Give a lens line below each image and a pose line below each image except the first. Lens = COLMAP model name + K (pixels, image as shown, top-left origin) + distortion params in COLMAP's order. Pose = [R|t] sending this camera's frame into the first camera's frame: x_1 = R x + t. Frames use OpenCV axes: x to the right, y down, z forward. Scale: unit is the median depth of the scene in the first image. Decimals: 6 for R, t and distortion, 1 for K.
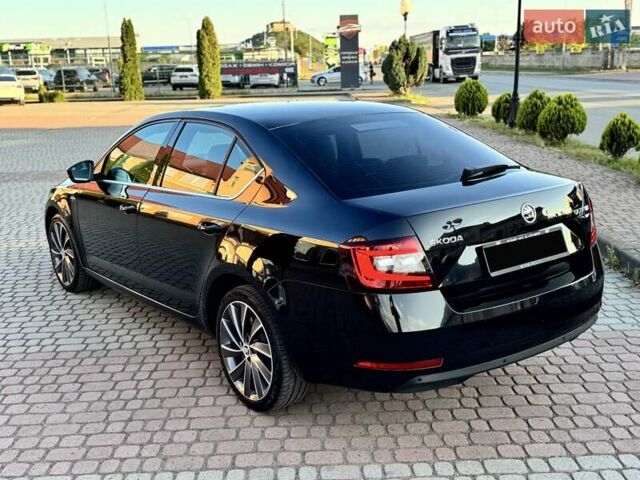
lens RADIAL K [[732.4, 0, 317.9], [0, 732.4, 240.7], [0, 0, 1]] dist [0.065618, 0.000000]
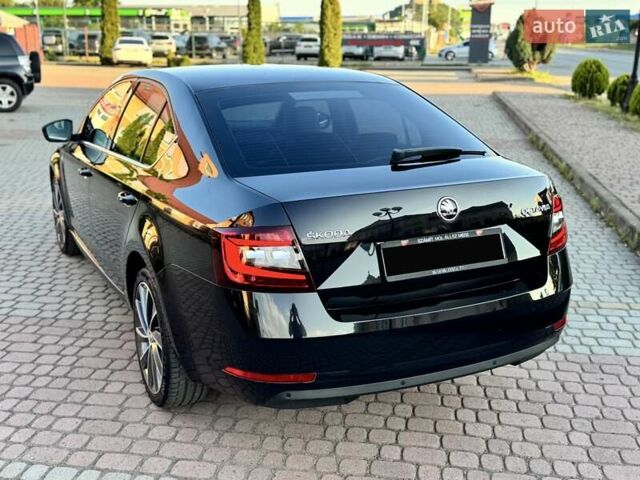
lens RADIAL K [[732.4, 0, 321.5], [0, 732.4, 241.5], [0, 0, 1]] dist [0.065618, 0.000000]
pose [[0.982337, 0.081494, -0.168443, 0.237327], [-0.075571, 0.996285, 0.041294, -0.020102], [0.171182, -0.027835, 0.984846, 0.137746]]
